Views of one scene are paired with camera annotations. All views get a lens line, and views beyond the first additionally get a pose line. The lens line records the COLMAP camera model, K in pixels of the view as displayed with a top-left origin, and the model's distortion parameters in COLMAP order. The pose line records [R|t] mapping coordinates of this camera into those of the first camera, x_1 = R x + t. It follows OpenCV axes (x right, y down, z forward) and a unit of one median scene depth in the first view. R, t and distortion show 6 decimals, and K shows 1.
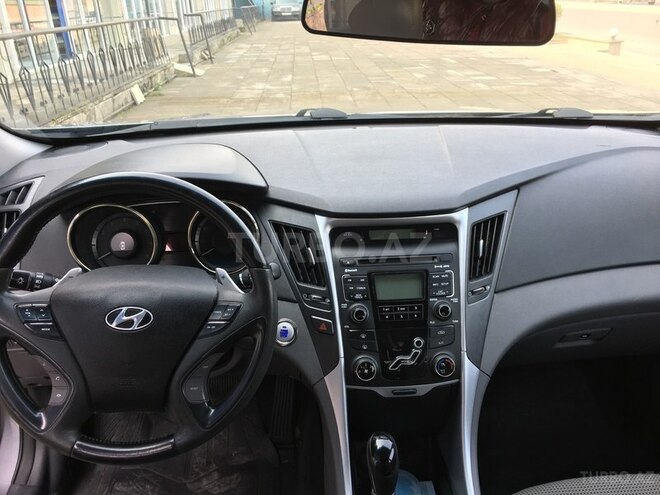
lens RADIAL K [[561.9, 0, 329.7], [0, 561.9, 245.0], [0, 0, 1]] dist [0.058871, -0.074405]
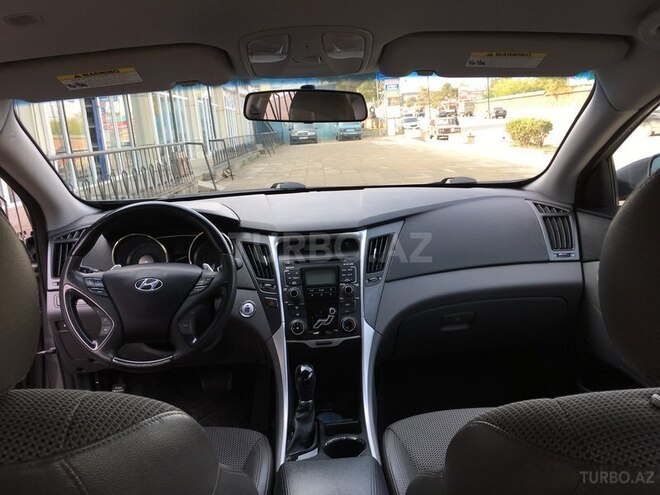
lens RADIAL K [[561.9, 0, 330.6], [0, 561.9, 248.7], [0, 0, 1]] dist [0.058871, -0.074405]
pose [[0.999018, -0.027389, -0.034833, 0.201550], [0.020184, 0.981080, -0.192547, 0.289092], [0.039448, 0.191654, 0.980669, -0.527088]]
